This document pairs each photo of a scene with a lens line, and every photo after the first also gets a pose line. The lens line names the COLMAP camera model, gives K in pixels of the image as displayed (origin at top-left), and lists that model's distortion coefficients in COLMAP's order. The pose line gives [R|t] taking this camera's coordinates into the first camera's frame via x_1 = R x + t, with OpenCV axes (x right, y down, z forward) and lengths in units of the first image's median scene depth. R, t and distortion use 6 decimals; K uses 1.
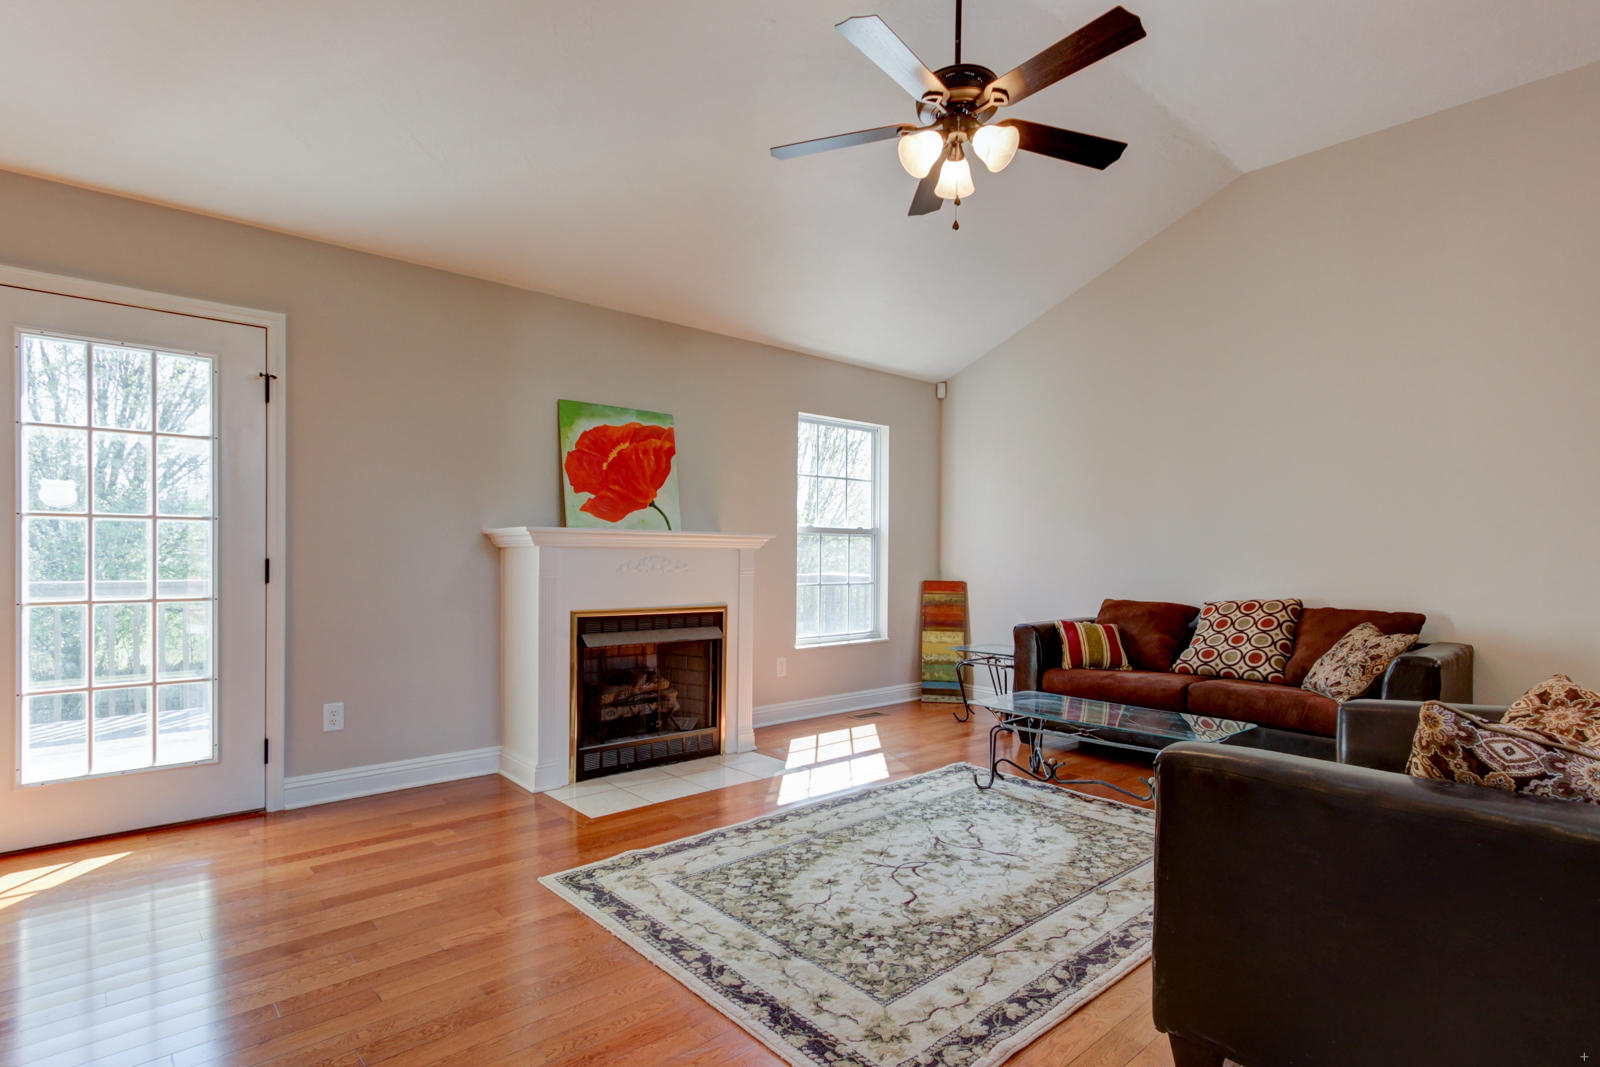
lens RADIAL K [[802.8, 0, 792.8], [0, 802.8, 560.5], [0, 0, 1]] dist [0.001951, 0.000297]
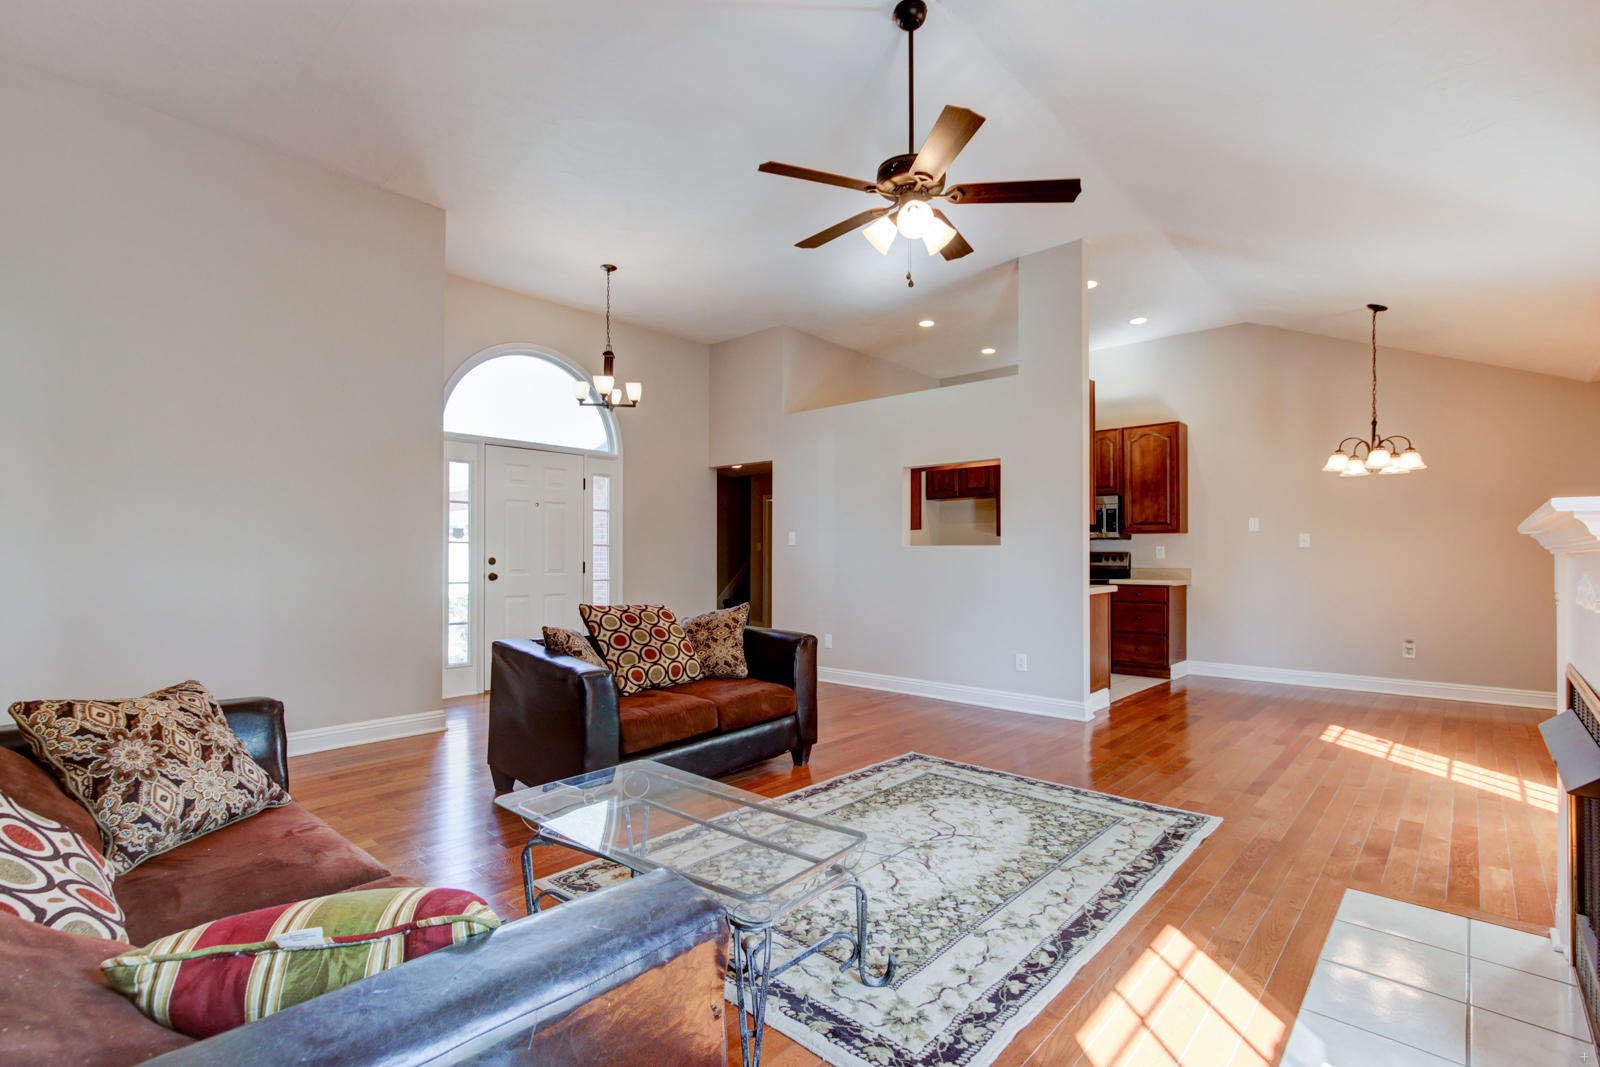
lens RADIAL K [[743.0, 0, 809.9], [0, 743.0, 550.2], [0, 0, 1]] dist [0.002908, -0.000781]
pose [[-0.991475, -0.013454, -0.129604, 0.372431], [-0.013257, 0.999909, -0.002380, -0.012974], [0.129624, -0.000642, -0.991563, 1.582491]]
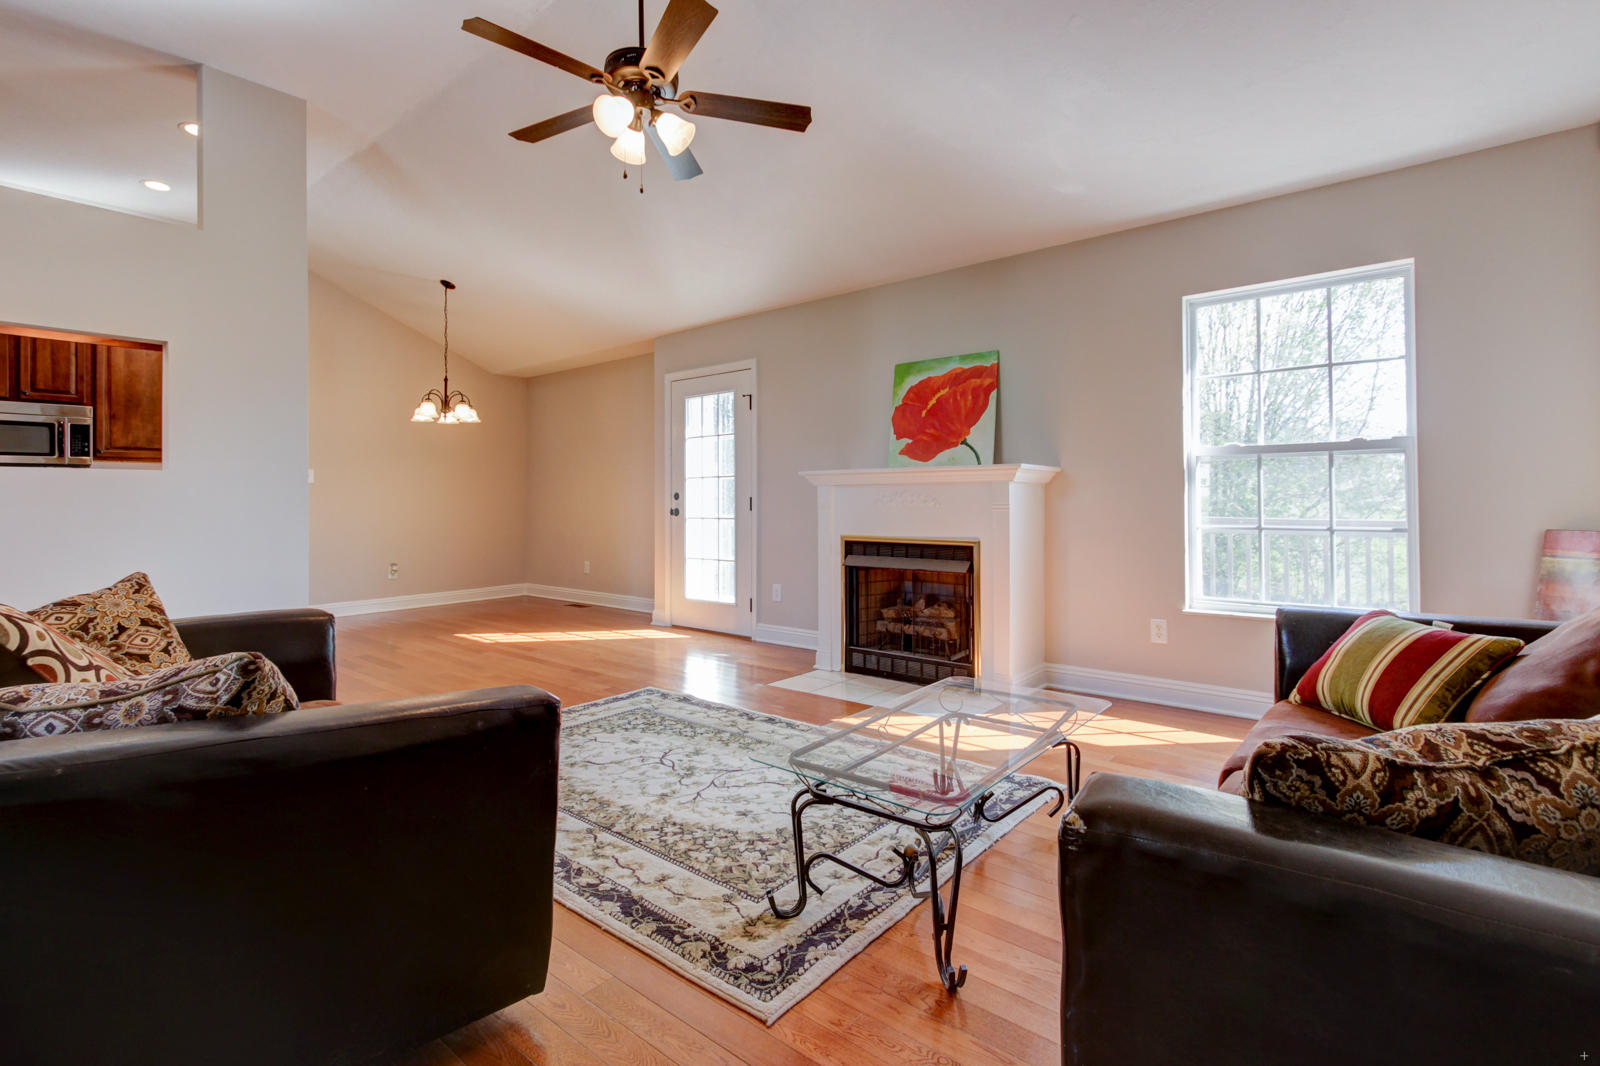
lens RADIAL K [[743.0, 0, 795.2], [0, 743.0, 491.6], [0, 0, 1]] dist [0.002908, -0.000781]
pose [[0.158288, -0.021064, -0.987168, 0.950504], [-0.000417, 0.999771, -0.021400, 0.020007], [0.987393, 0.003798, 0.158243, 0.797853]]
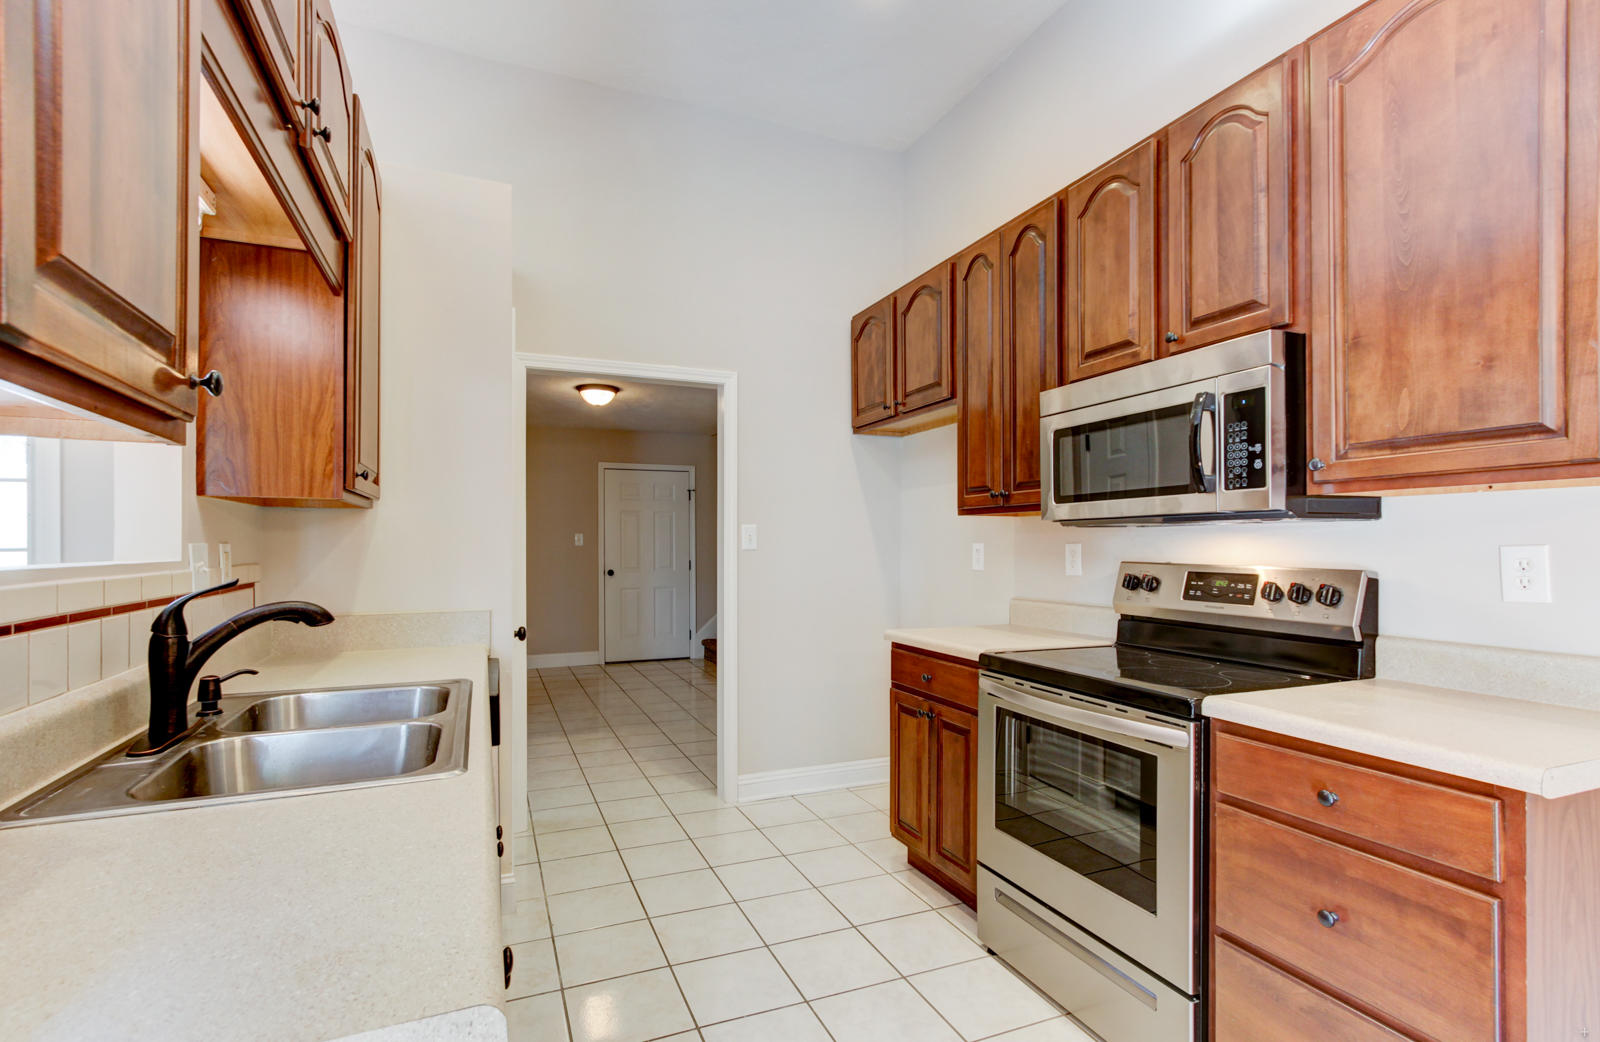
lens RADIAL K [[743.2, 0, 787.2], [0, 743.2, 542.1], [0, 0, 1]] dist [0.000196, 0.000085]
pose [[-0.944853, -0.005438, 0.327450, -0.606108], [-0.002709, 0.999958, 0.008790, -0.047718], [-0.327484, 0.007418, -0.944828, 0.198827]]
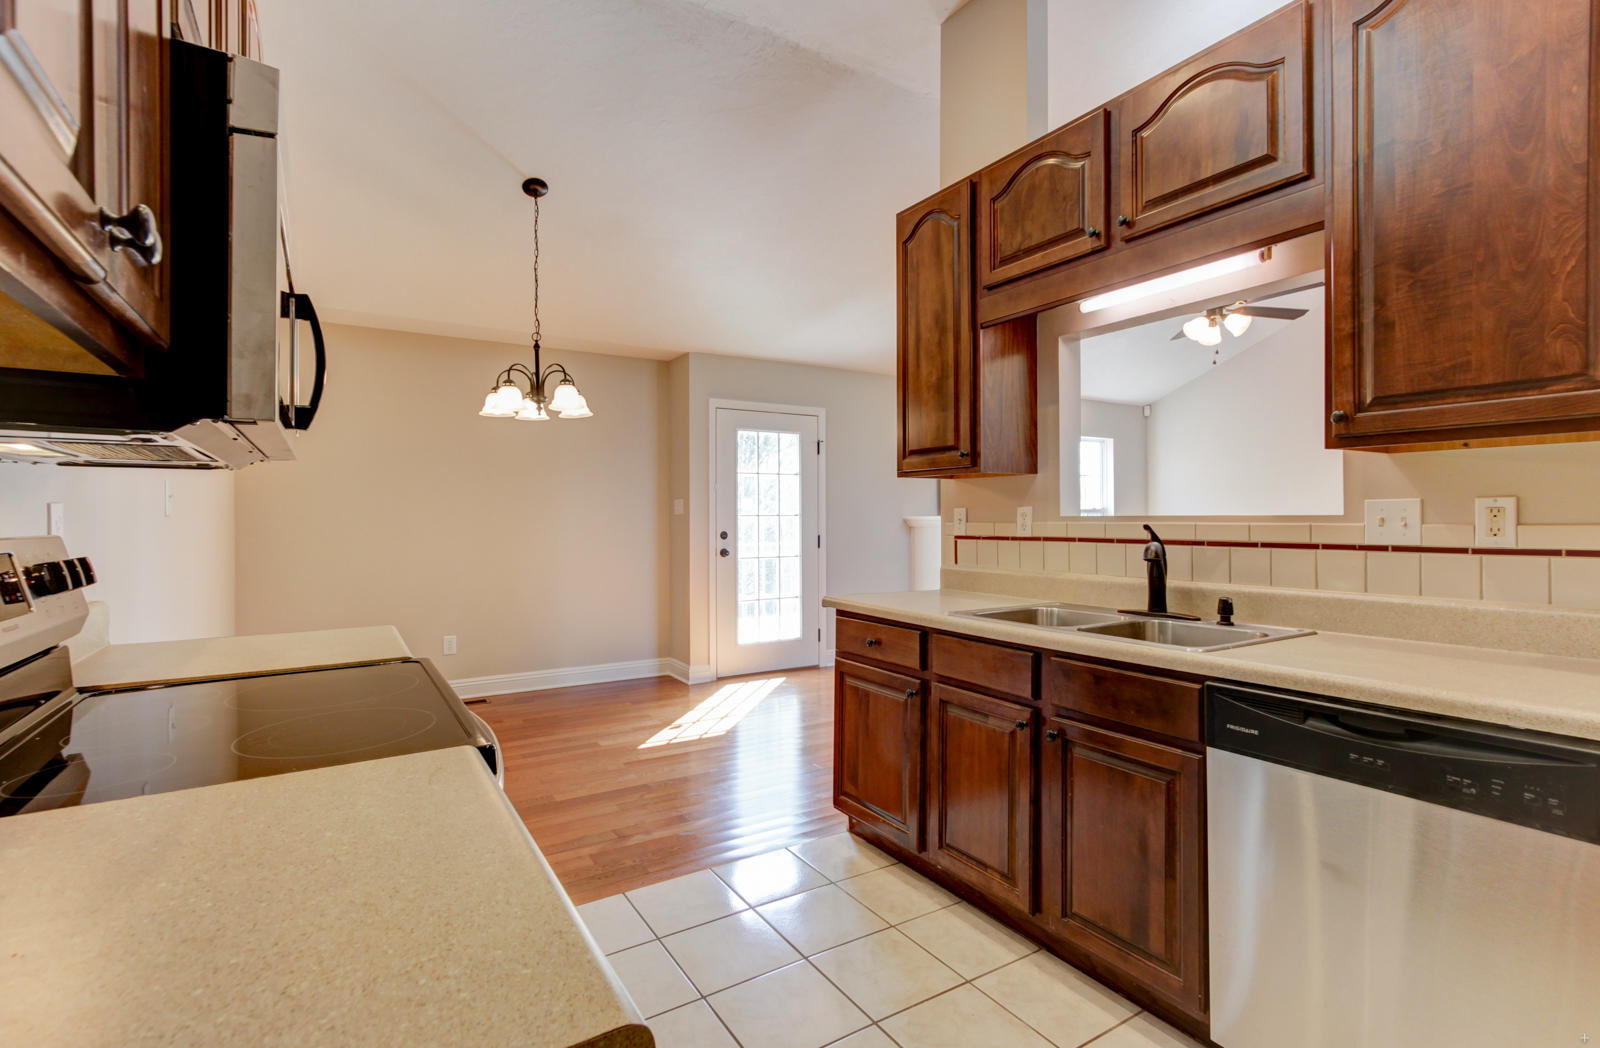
lens RADIAL K [[729.8, 0, 800.8], [0, 729.8, 519.3], [0, 0, 1]] dist [-0.003182, 0.000032]
pose [[0.986726, -0.012944, -0.161877, -0.394673], [0.012141, 0.999909, -0.005949, -0.029219], [0.161940, 0.003904, 0.986793, -0.708146]]
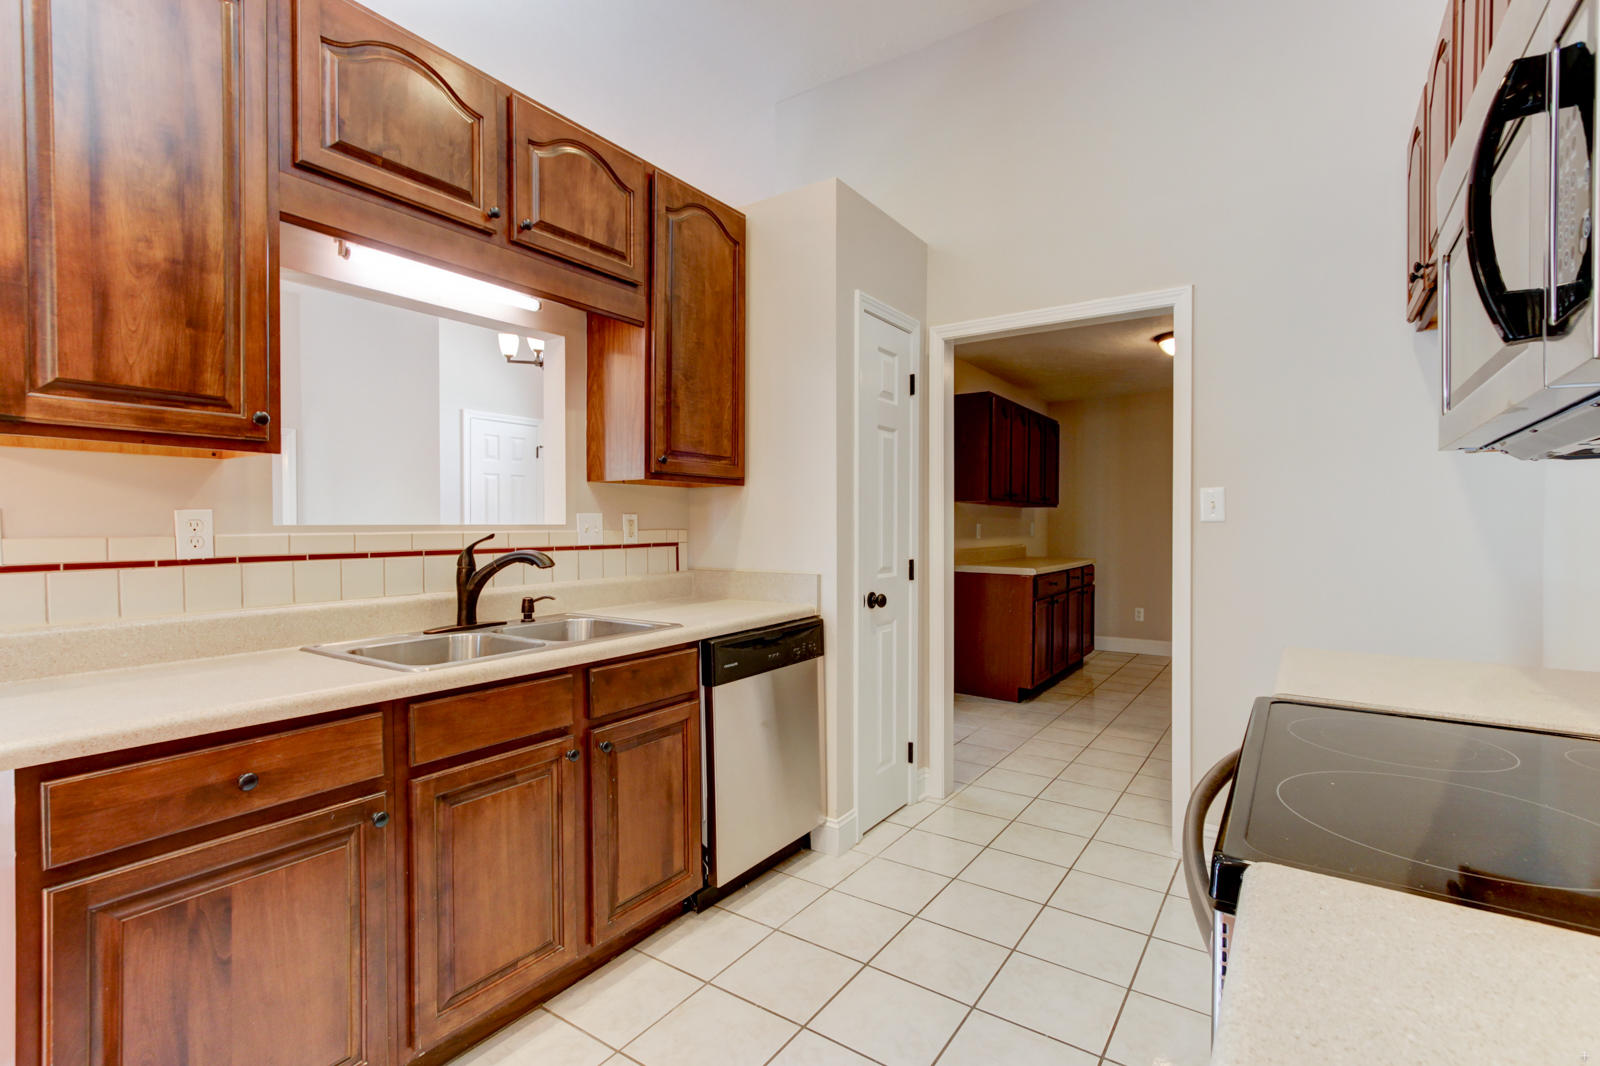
lens RADIAL K [[743.0, 0, 801.9], [0, 743.0, 533.0], [0, 0, 1]] dist [0.002908, -0.000781]
pose [[-0.241300, -0.018555, 0.970273, -0.851025], [0.009815, 0.999719, 0.021560, -0.035548], [-0.970401, 0.014726, -0.241050, -0.166205]]
